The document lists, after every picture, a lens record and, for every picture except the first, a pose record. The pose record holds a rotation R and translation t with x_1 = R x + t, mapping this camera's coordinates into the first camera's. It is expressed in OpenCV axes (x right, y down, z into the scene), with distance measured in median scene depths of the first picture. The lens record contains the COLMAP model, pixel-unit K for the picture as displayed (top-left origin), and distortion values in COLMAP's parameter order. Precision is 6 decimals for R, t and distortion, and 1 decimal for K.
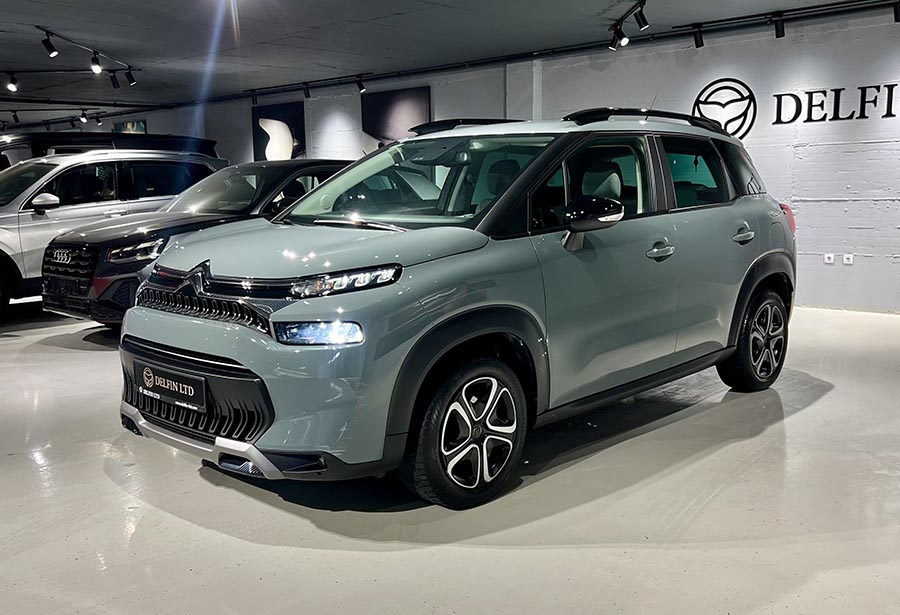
lens RADIAL K [[896.8, 0, 450.0], [0, 896.8, 307.5], [0, 0, 1]] dist [0.028901, -0.011248]
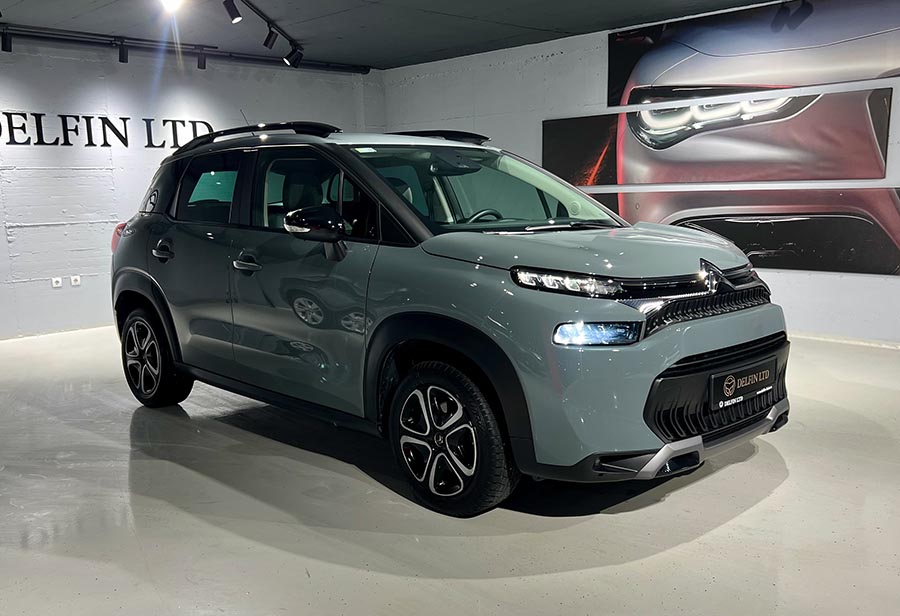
lens RADIAL K [[850.5, 0, 450.0], [0, 850.5, 308.0], [0, 0, 1]] dist [0.045463, 0.008057]
pose [[0.029689, -0.120159, 0.992311, -0.539009], [0.164305, 0.979831, 0.113732, -0.065647], [-0.985963, 0.159665, 0.048833, 0.545219]]
